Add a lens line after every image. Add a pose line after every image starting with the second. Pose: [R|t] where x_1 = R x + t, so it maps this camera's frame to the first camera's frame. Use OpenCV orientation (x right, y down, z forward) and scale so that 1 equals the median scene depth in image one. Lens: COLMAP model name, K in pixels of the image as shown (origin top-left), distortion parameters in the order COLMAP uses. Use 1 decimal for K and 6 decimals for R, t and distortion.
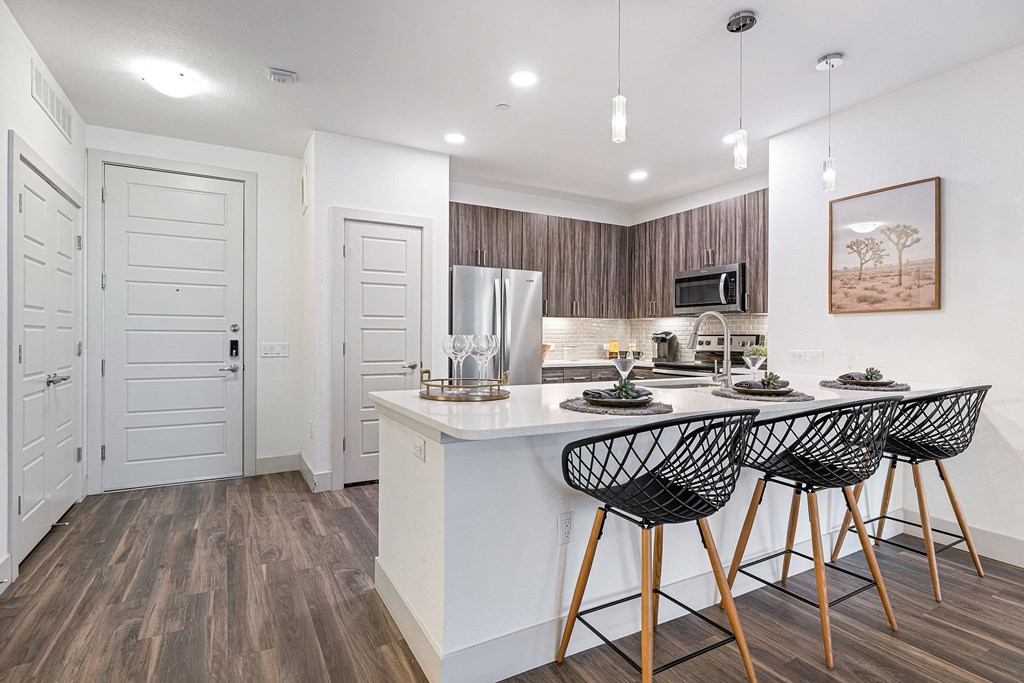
lens RADIAL K [[505.8, 0, 508.4], [0, 505.8, 338.1], [0, 0, 1]] dist [-0.001764, -0.000619]
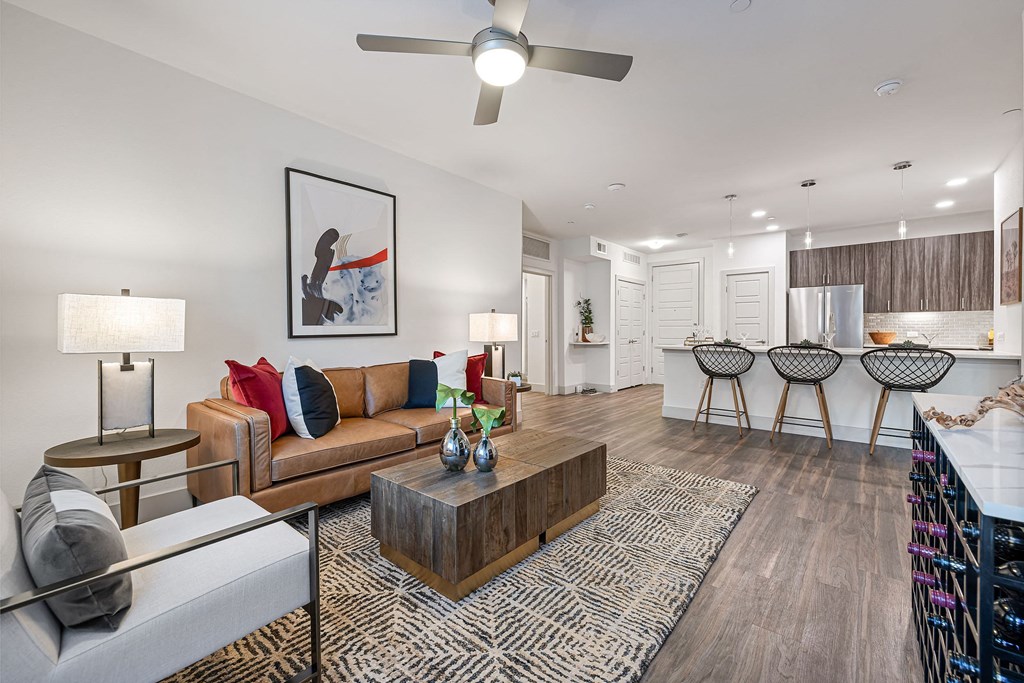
lens RADIAL K [[432.6, 0, 508.3], [0, 432.6, 333.9], [0, 0, 1]] dist [-0.001178, 0.000513]
pose [[0.360634, -0.000483, -0.932707, 1.044089], [-0.003248, 0.999993, -0.001773, 0.029701], [0.932702, 0.003669, 0.360630, -0.556982]]
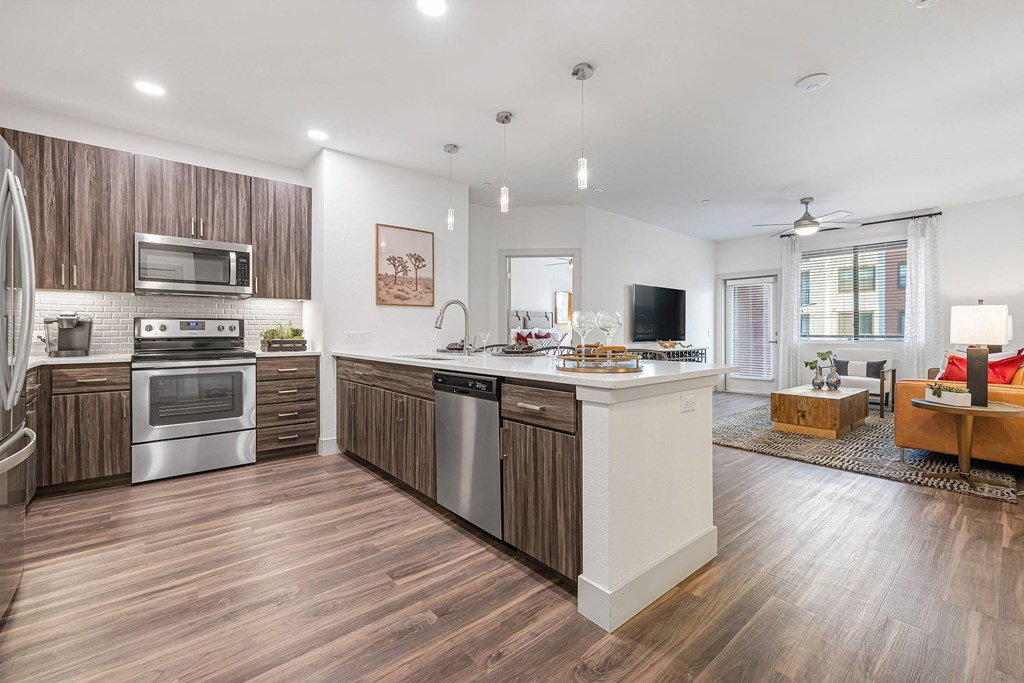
lens RADIAL K [[432.6, 0, 511.5], [0, 432.6, 333.5], [0, 0, 1]] dist [-0.001178, 0.000513]
pose [[-0.199186, -0.008901, 0.979921, -0.503672], [0.003323, 0.999947, 0.009758, 0.016857], [-0.979956, 0.005200, -0.199146, 0.734499]]
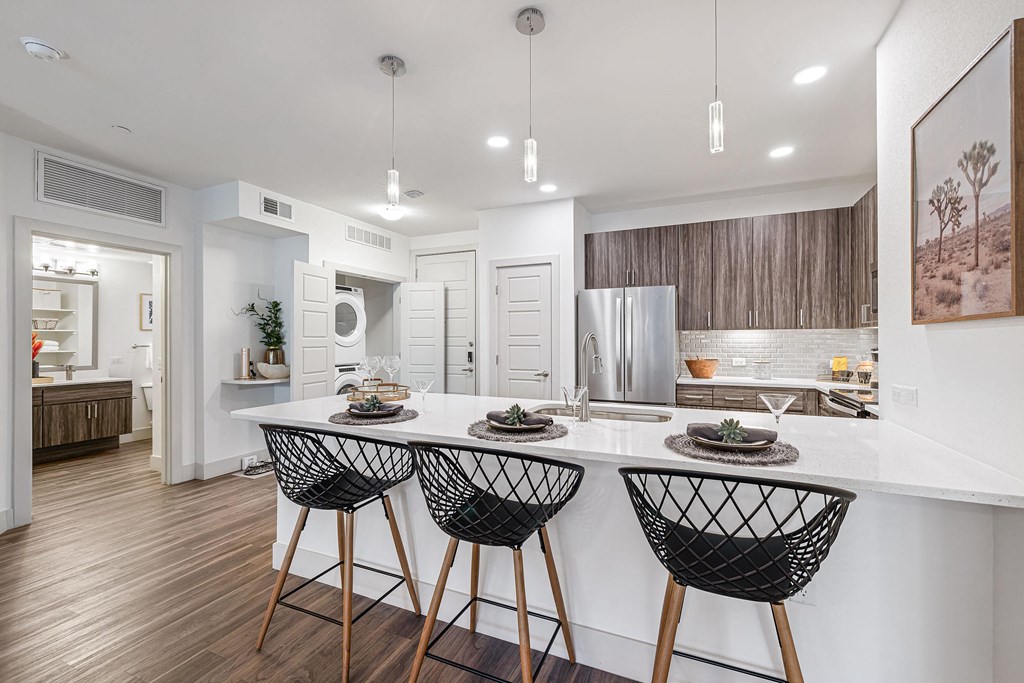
lens RADIAL K [[432.6, 0, 522.1], [0, 432.6, 338.1], [0, 0, 1]] dist [-0.001178, 0.000513]
pose [[0.610798, -0.009342, -0.791731, 0.628841], [0.001505, 0.999942, -0.010638, -0.024127], [0.791785, 0.005306, 0.610777, 0.299430]]
